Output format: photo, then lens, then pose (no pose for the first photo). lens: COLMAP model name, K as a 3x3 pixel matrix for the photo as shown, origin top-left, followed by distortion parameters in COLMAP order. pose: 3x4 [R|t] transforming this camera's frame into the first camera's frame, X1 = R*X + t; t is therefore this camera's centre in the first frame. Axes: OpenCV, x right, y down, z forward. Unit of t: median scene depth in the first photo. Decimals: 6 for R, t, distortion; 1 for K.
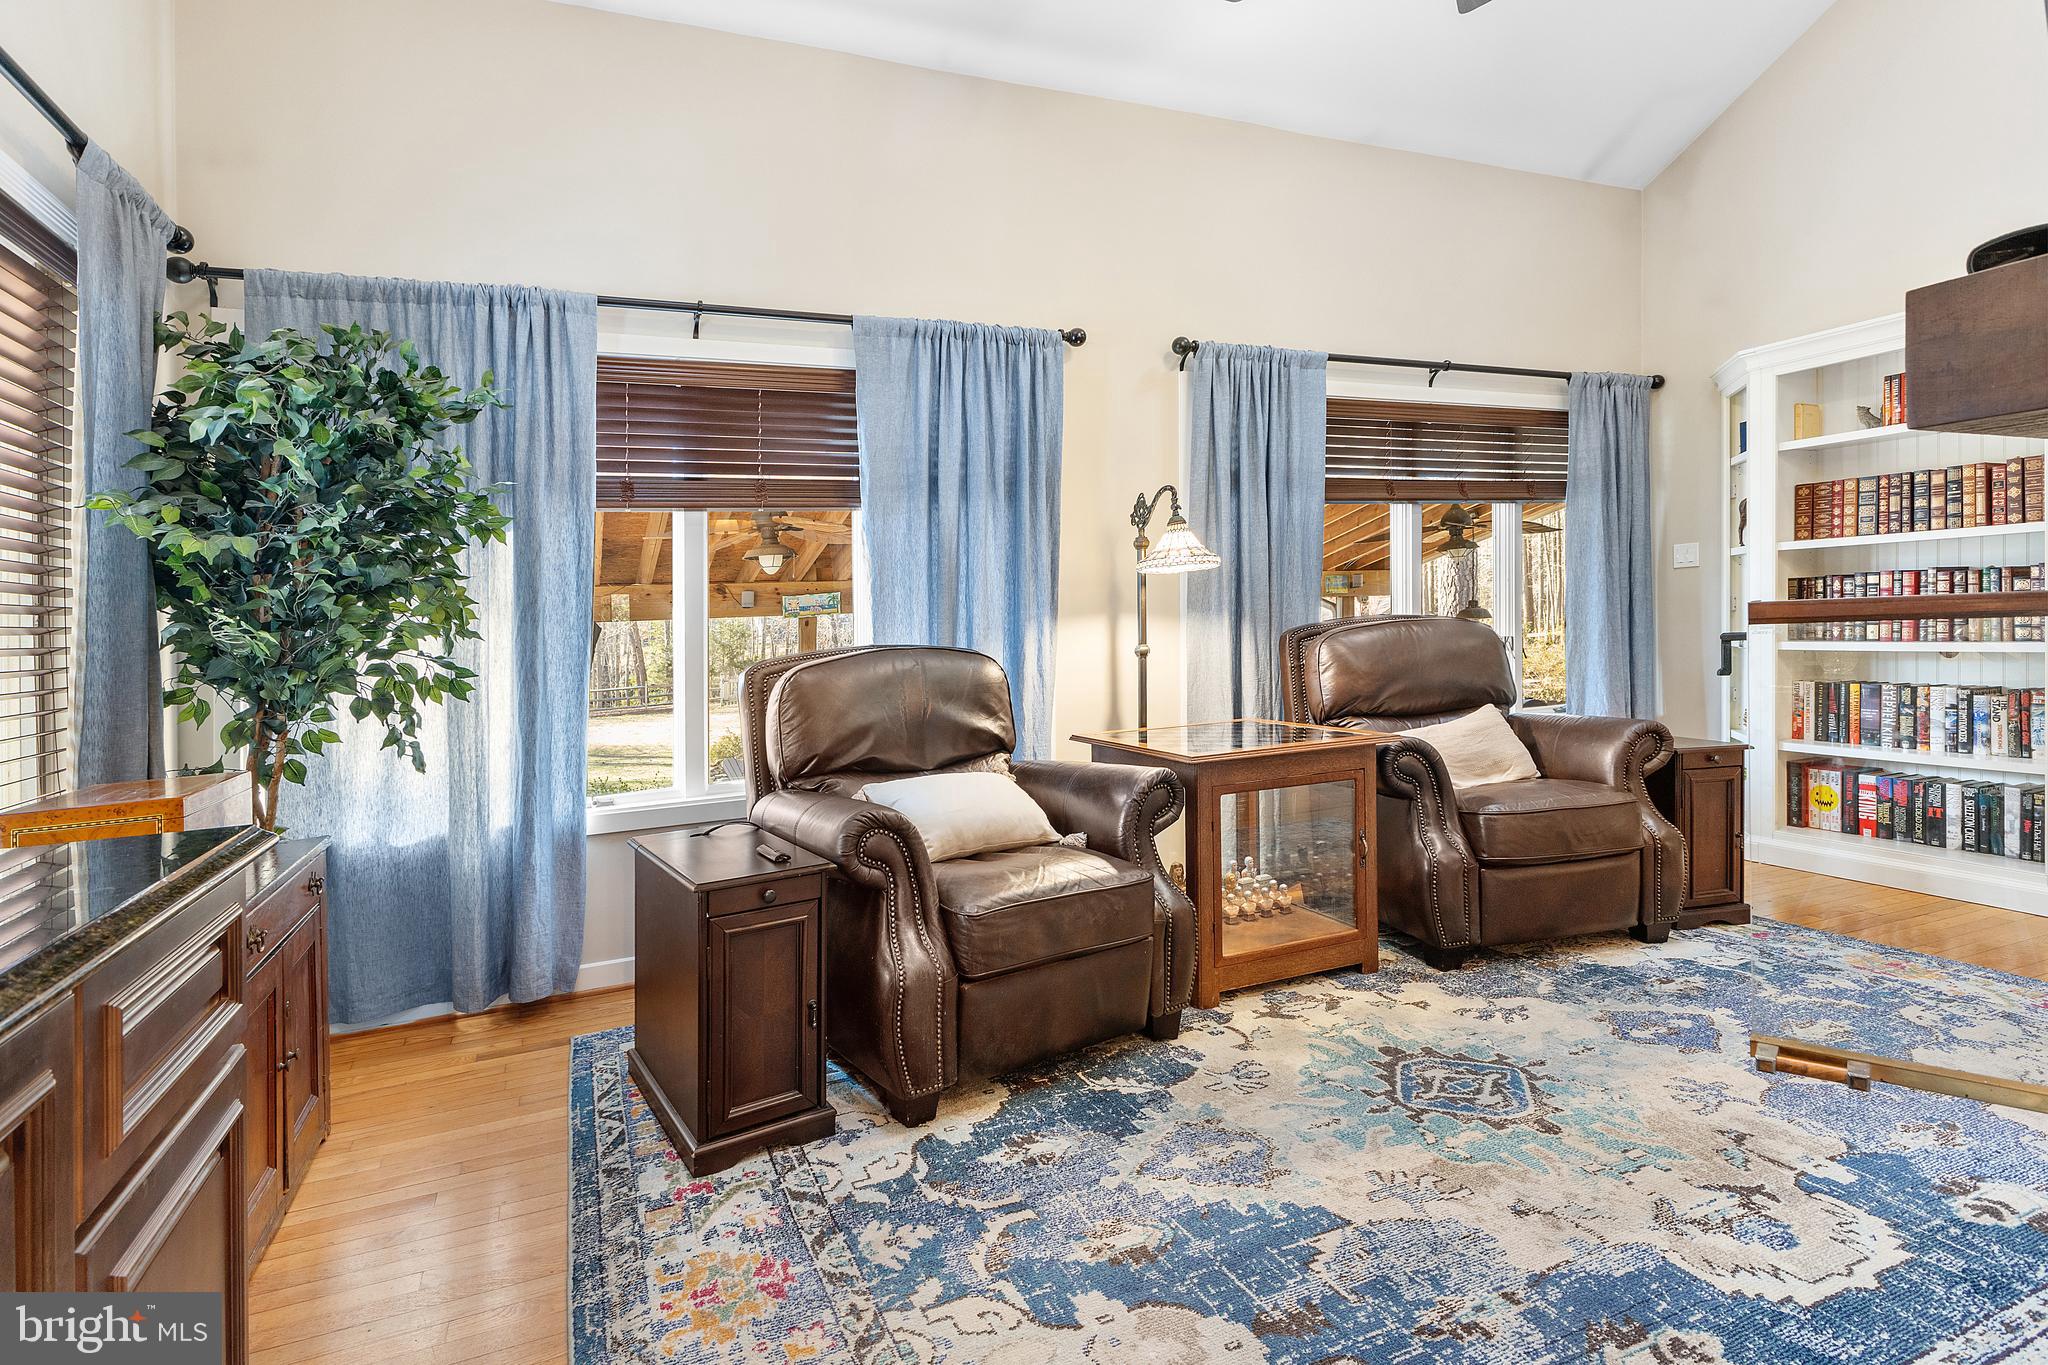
lens RADIAL K [[1047.5, 0, 1021.7], [0, 1047.5, 616.4], [0, 0, 1]] dist [0.015006, -0.007424]
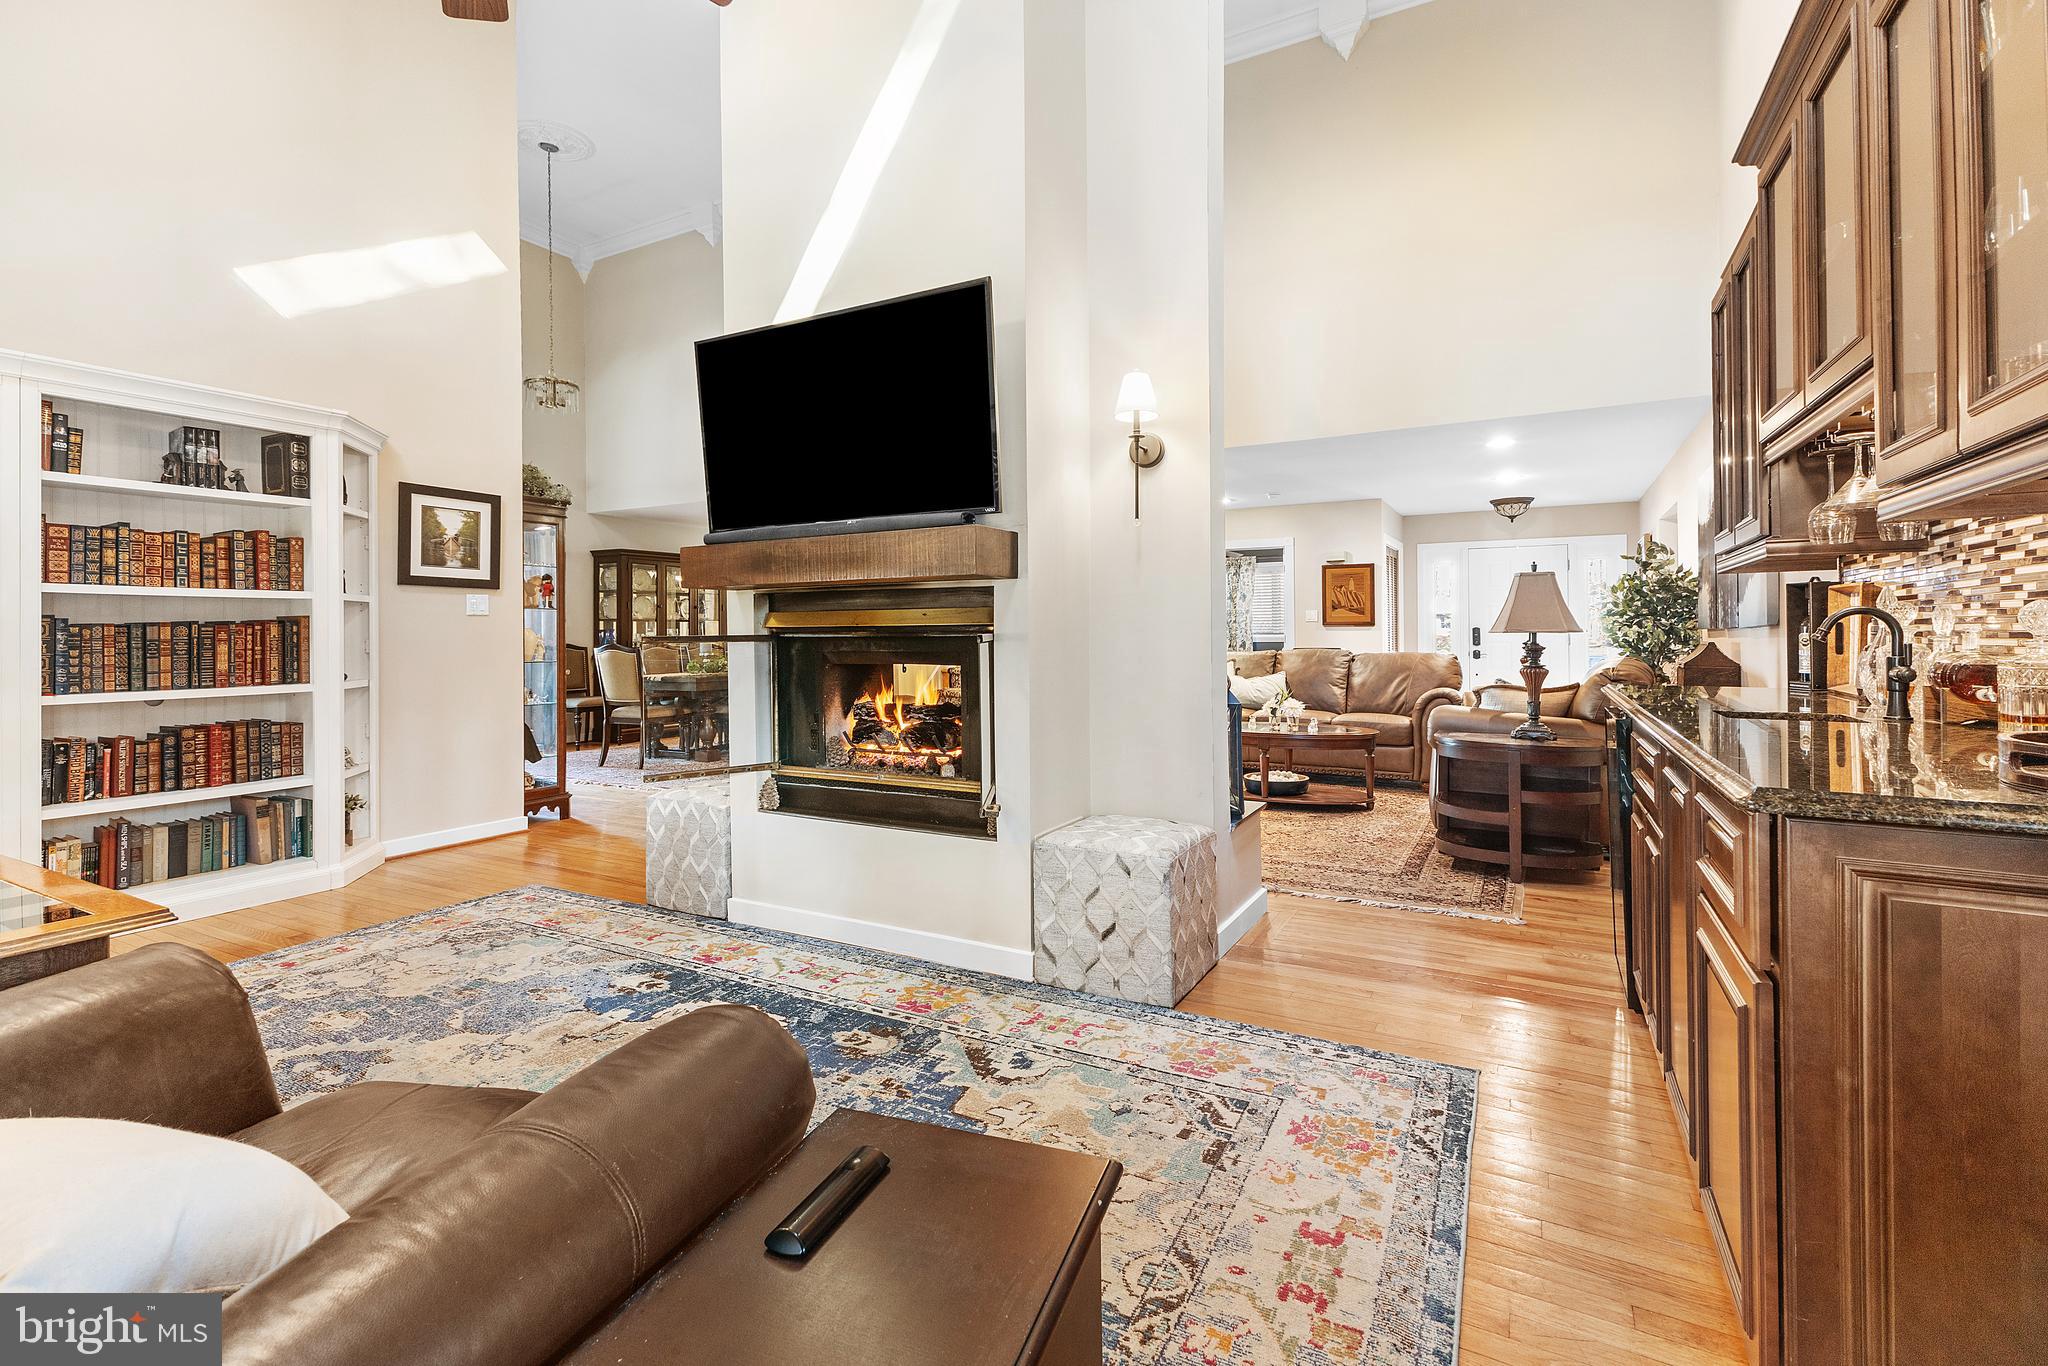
lens RADIAL K [[924.9, 0, 1012.5], [0, 924.9, 643.3], [0, 0, 1]] dist [0.011776, -0.001534]
pose [[-0.613709, 0.029999, 0.788962, -0.566603], [0.025340, 0.999511, -0.018294, 0.024084], [-0.789126, 0.008765, -0.614169, 1.178625]]
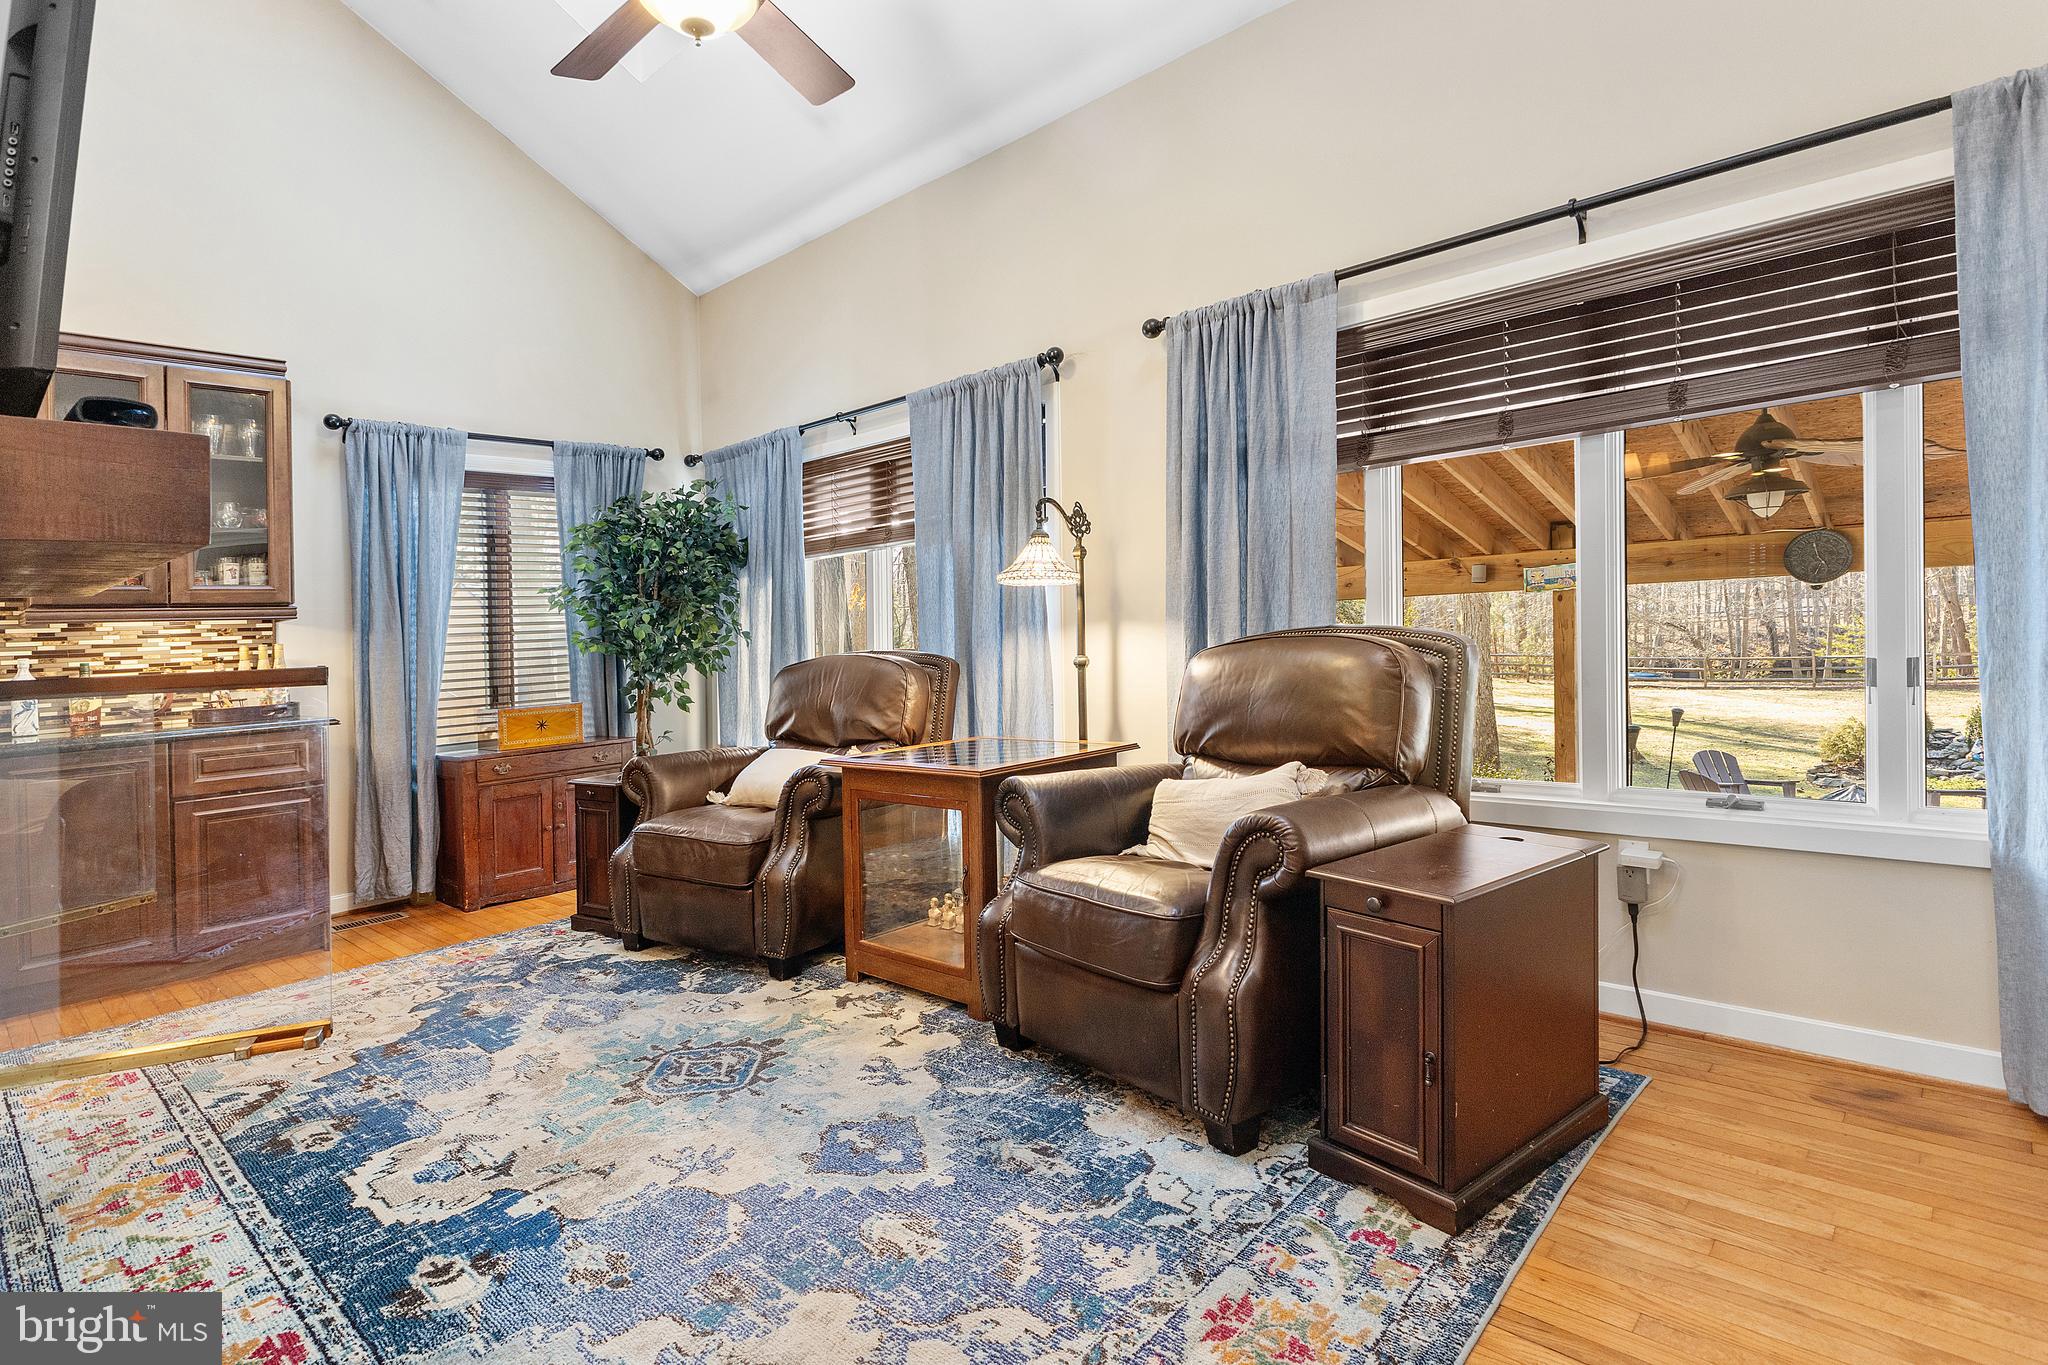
lens RADIAL K [[1047.5, 0, 994.0], [0, 1047.5, 639.7], [0, 0, 1]] dist [0.015006, -0.007424]
pose [[0.391797, 0.027505, -0.919640, 1.646428], [0.037145, 0.998265, 0.045682, -0.066024], [0.919301, -0.052058, 0.390096, 0.900445]]
